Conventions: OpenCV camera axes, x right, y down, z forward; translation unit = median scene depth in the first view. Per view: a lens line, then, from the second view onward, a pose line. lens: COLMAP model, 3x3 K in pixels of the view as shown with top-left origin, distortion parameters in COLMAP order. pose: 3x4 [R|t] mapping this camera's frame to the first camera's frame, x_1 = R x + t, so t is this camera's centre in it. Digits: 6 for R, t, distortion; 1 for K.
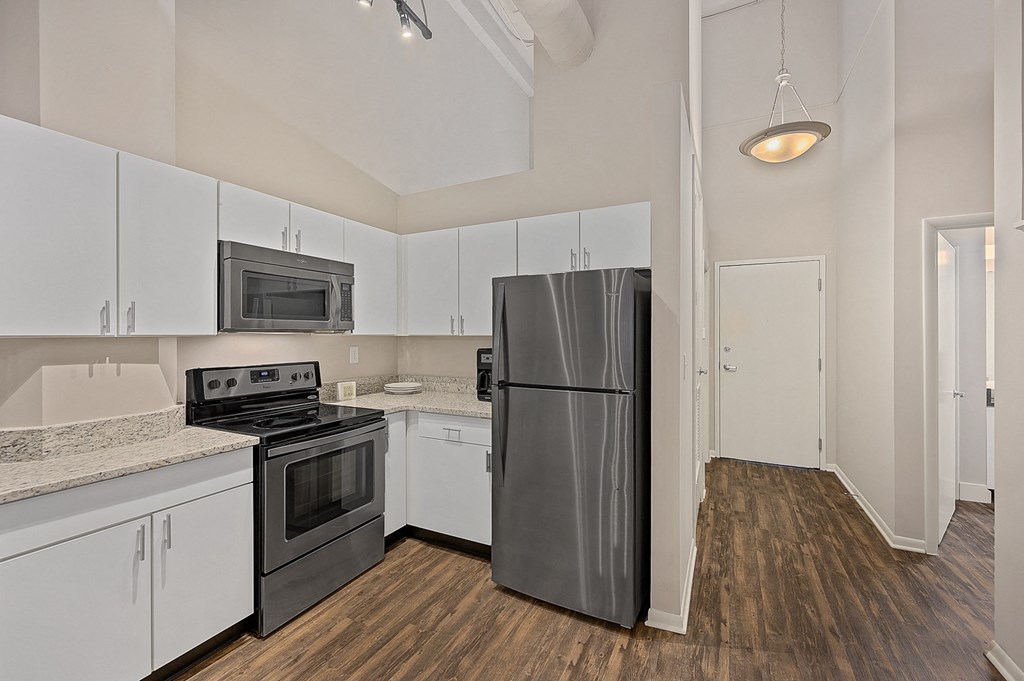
lens RADIAL K [[449.2, 0, 510.1], [0, 449.2, 337.1], [0, 0, 1]] dist [0.000110, -0.000386]
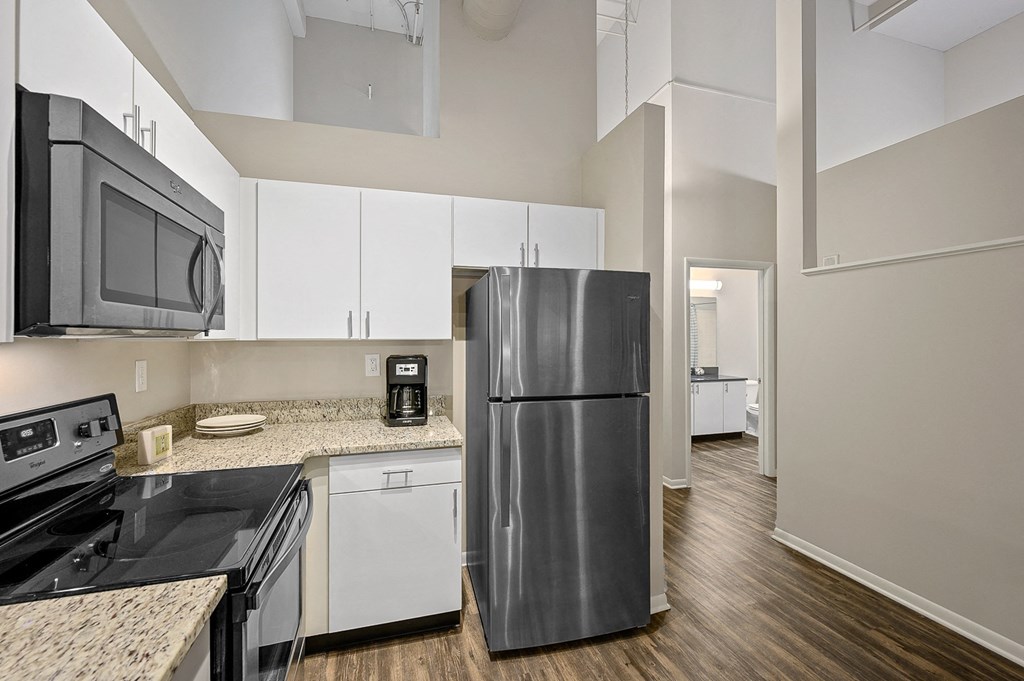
lens RADIAL K [[449.2, 0, 512.8], [0, 449.2, 337.4], [0, 0, 1]] dist [0.000110, -0.000386]
pose [[0.707173, -0.002666, 0.707035, -0.497445], [0.004897, 0.999987, -0.001127, -0.005201], [-0.707023, 0.004259, 0.707178, 0.364975]]
